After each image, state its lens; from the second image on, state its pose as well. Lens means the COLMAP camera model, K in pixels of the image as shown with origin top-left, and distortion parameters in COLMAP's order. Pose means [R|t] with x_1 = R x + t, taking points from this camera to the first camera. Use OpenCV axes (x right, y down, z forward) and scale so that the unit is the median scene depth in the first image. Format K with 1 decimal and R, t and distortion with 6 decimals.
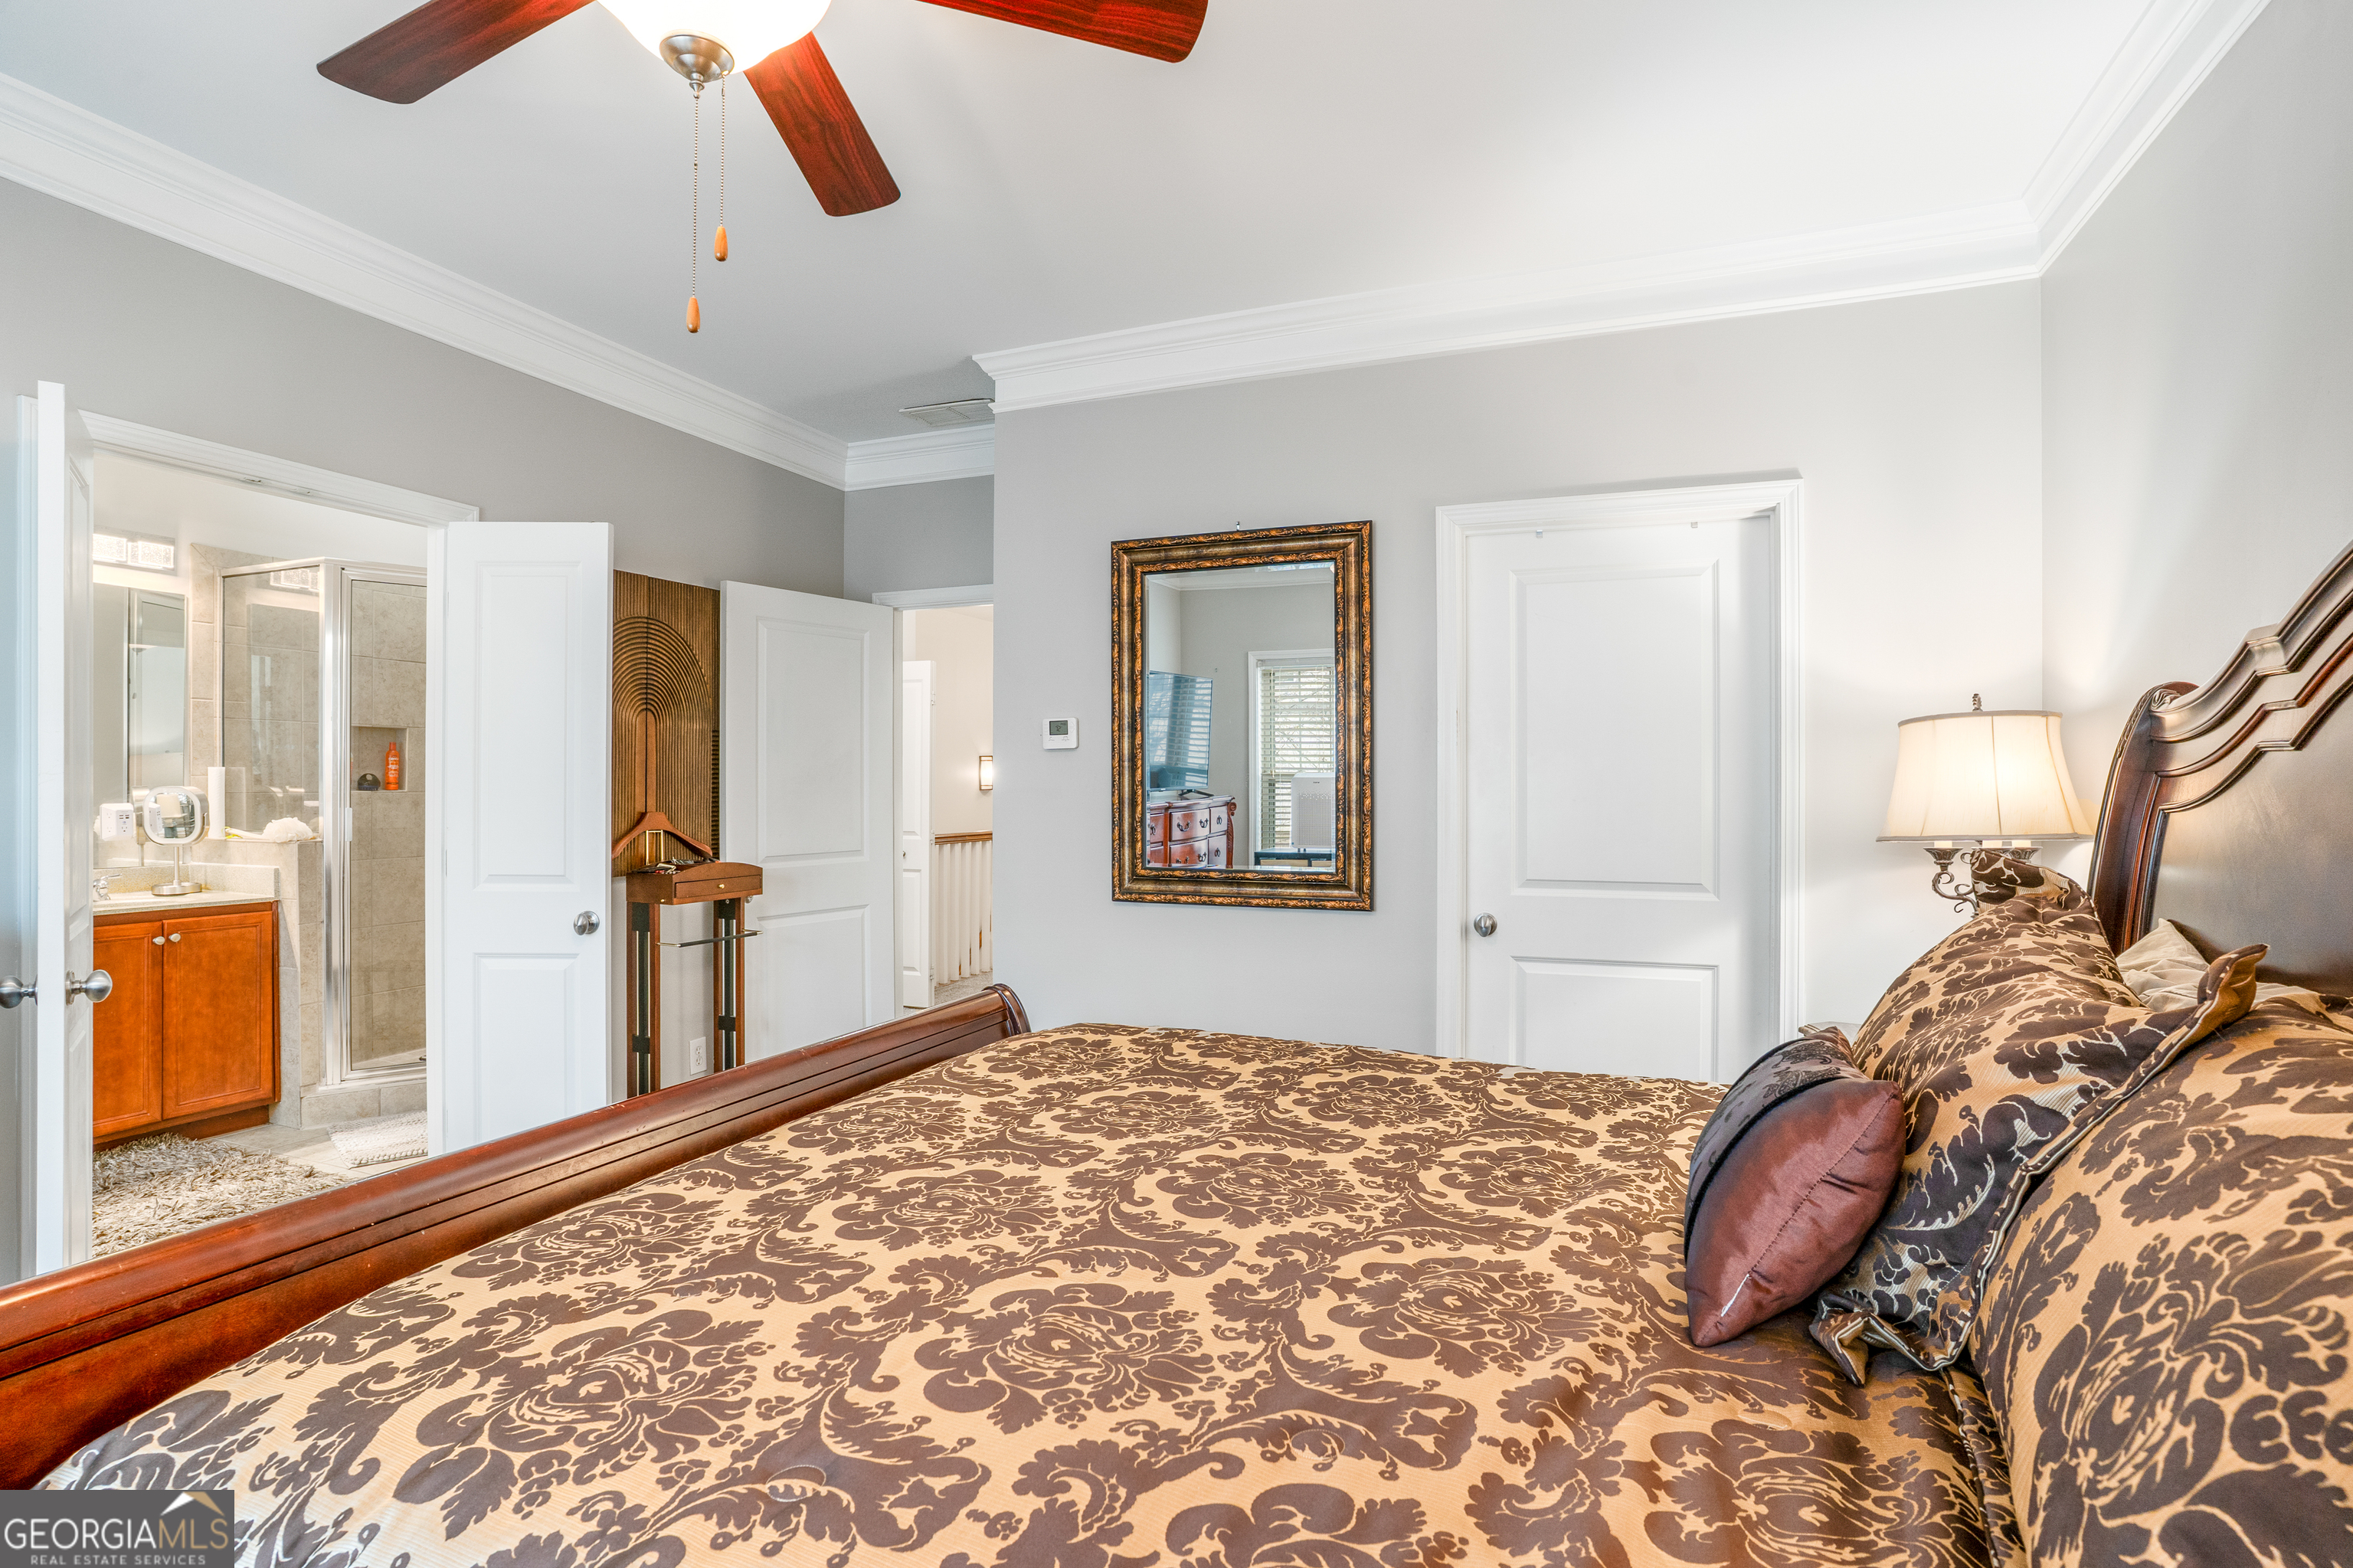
lens RADIAL K [[1157.0, 0, 1166.4], [0, 1157.0, 790.2], [0, 0, 1]] dist [-0.055300, 0.028002]
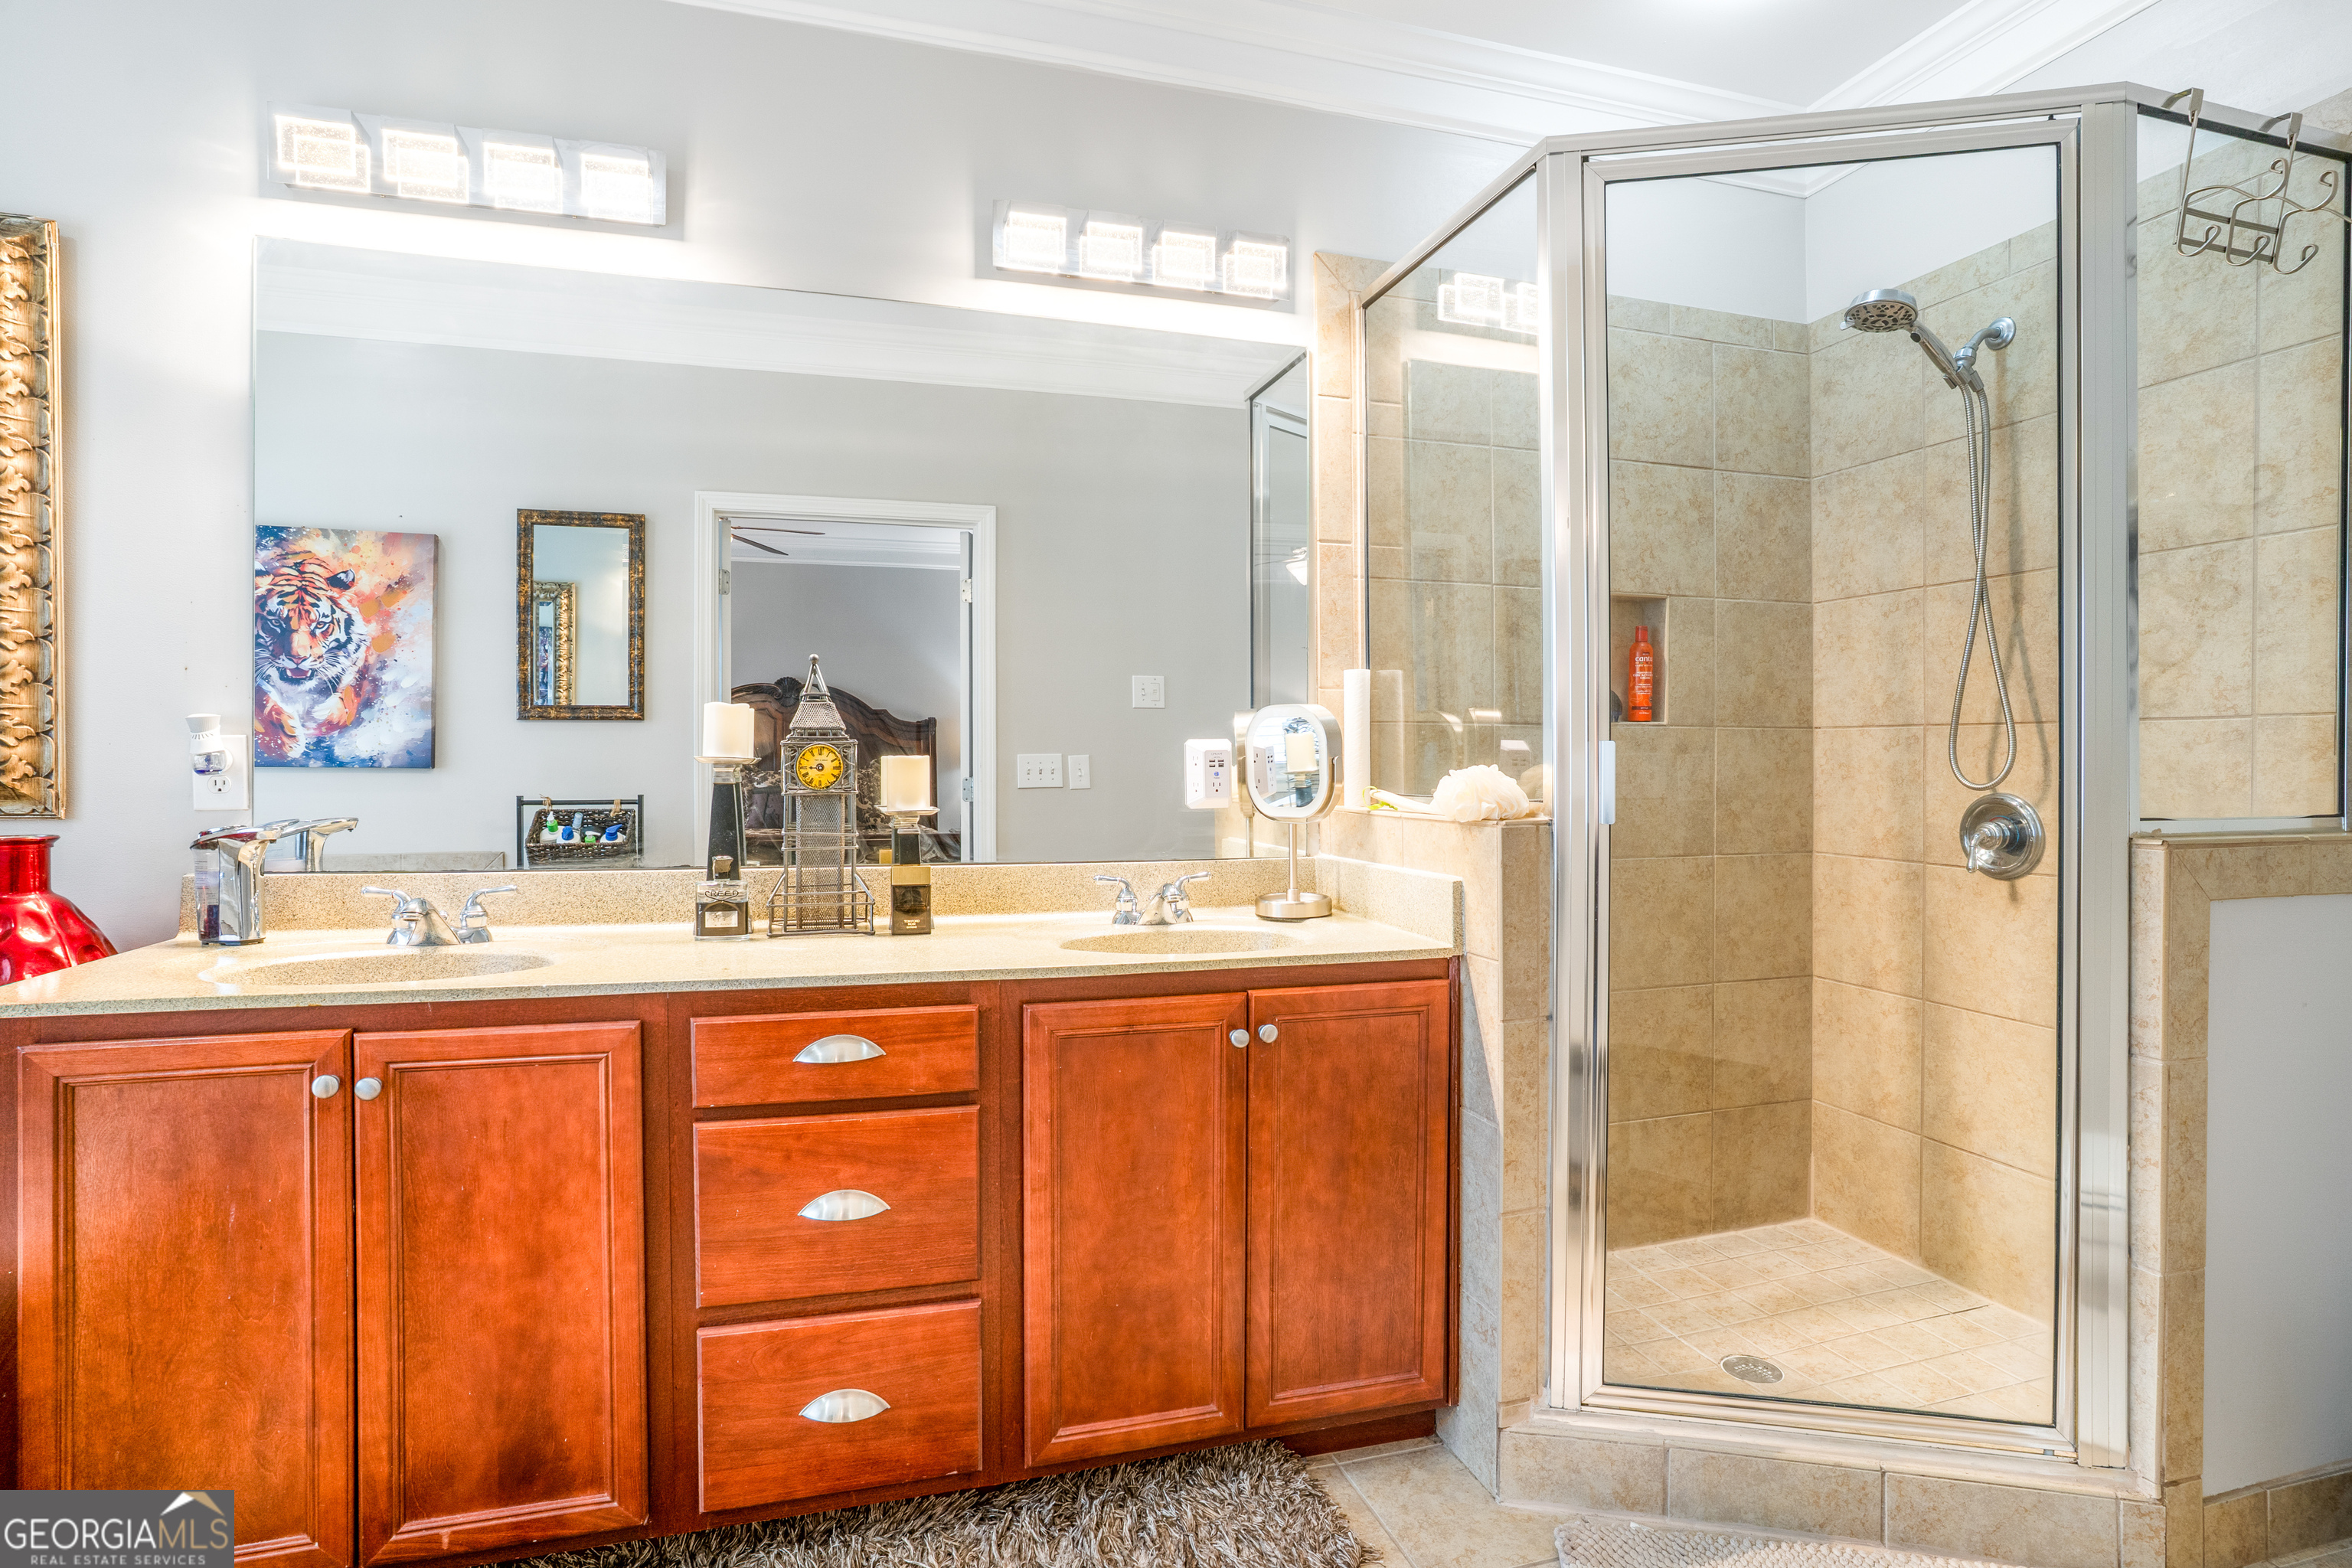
lens RADIAL K [[1156.5, 0, 1160.1], [0, 1156.5, 776.5], [0, 0, 1]] dist [-0.055300, 0.028002]
pose [[0.621815, 0.004041, -0.783154, -0.513688], [-0.000237, 0.999988, 0.004972, 0.026809], [0.783164, -0.002906, 0.621808, 0.636923]]
